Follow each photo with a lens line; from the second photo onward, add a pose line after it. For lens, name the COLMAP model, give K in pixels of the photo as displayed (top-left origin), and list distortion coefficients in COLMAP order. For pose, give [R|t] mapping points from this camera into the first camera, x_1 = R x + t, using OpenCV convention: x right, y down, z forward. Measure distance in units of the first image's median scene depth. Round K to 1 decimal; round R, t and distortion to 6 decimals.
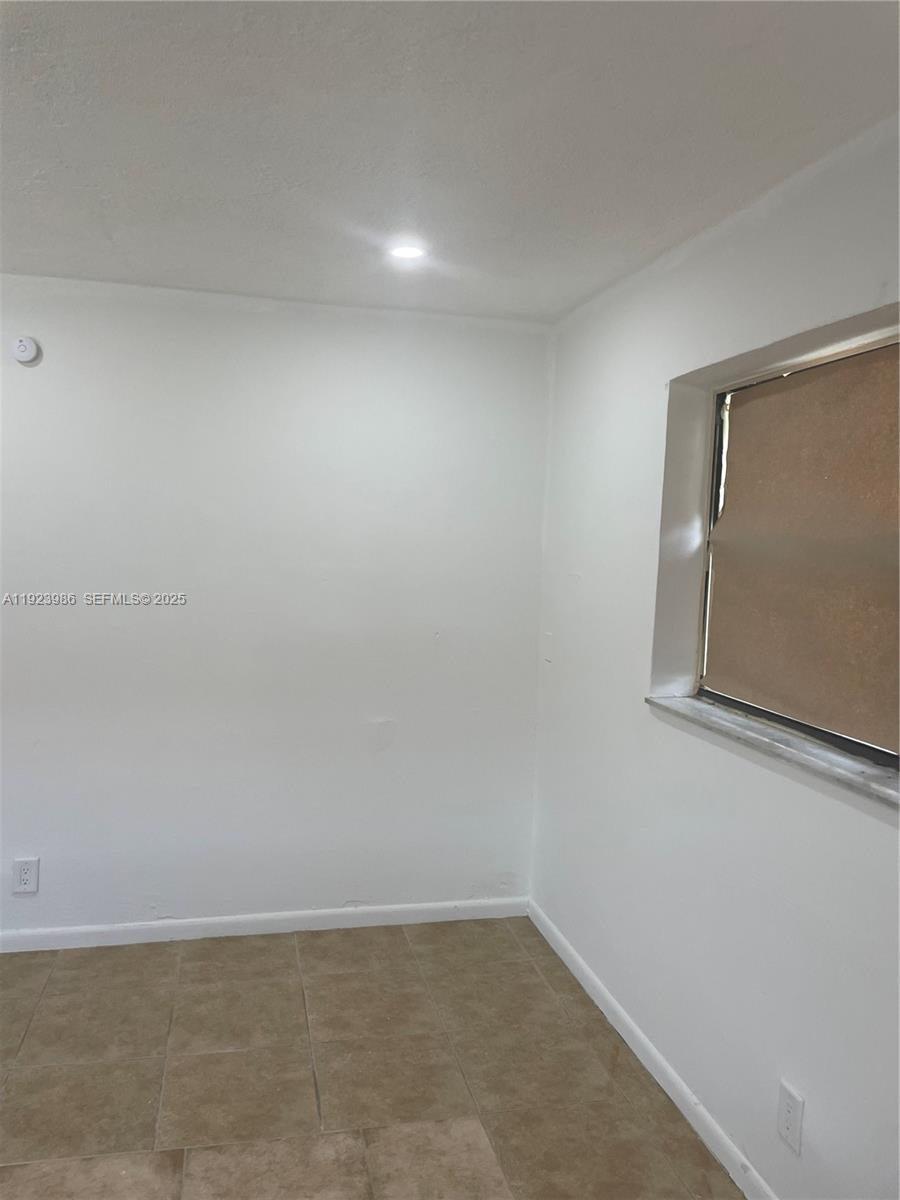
lens RADIAL K [[906.1, 0, 447.7], [0, 906.1, 583.2], [0, 0, 1]] dist [0.063726, -0.090335]
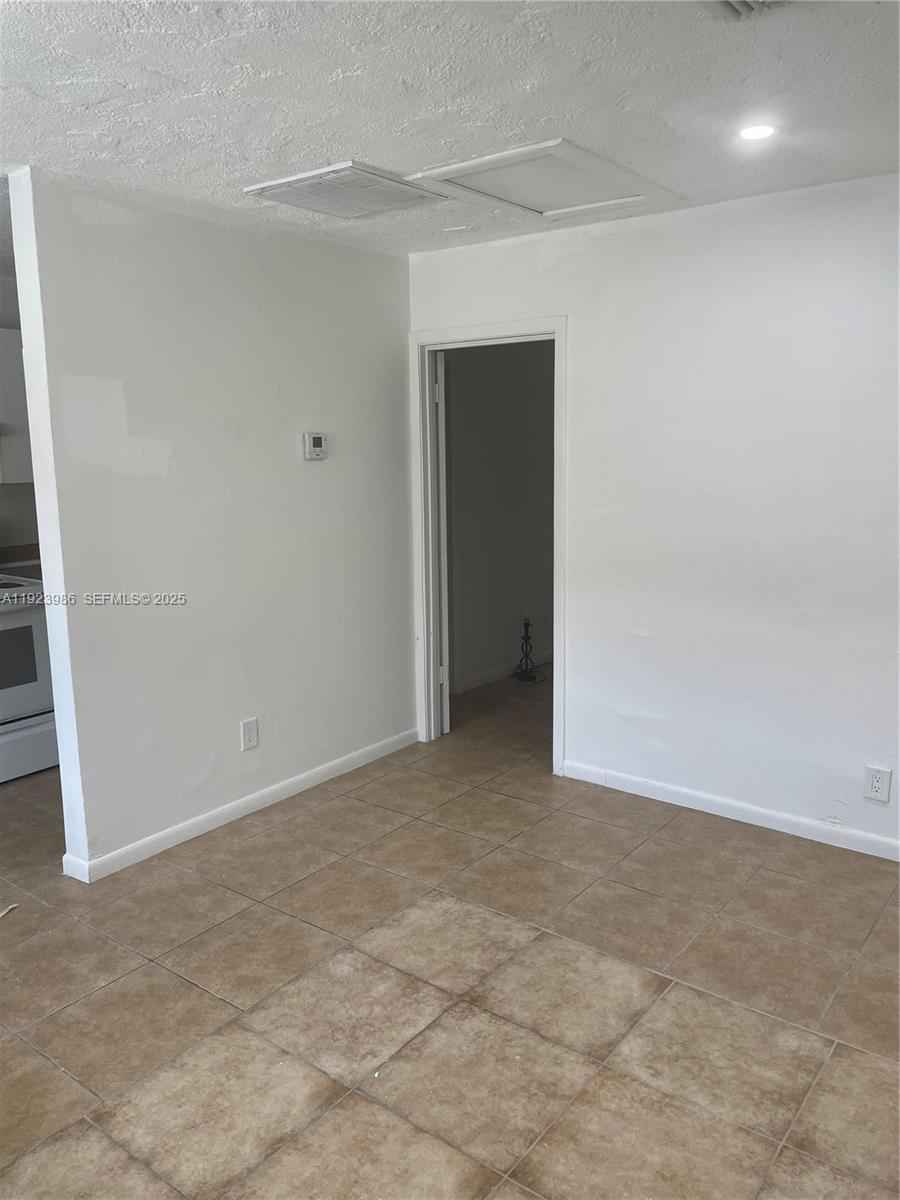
lens RADIAL K [[906.1, 0, 447.7], [0, 906.1, 583.2], [0, 0, 1]] dist [0.063726, -0.090335]
pose [[0.627166, 0.075829, -0.775185, 0.384905], [-0.002133, 0.995413, 0.095646, 0.011249], [0.778882, -0.058332, 0.624452, 0.088899]]
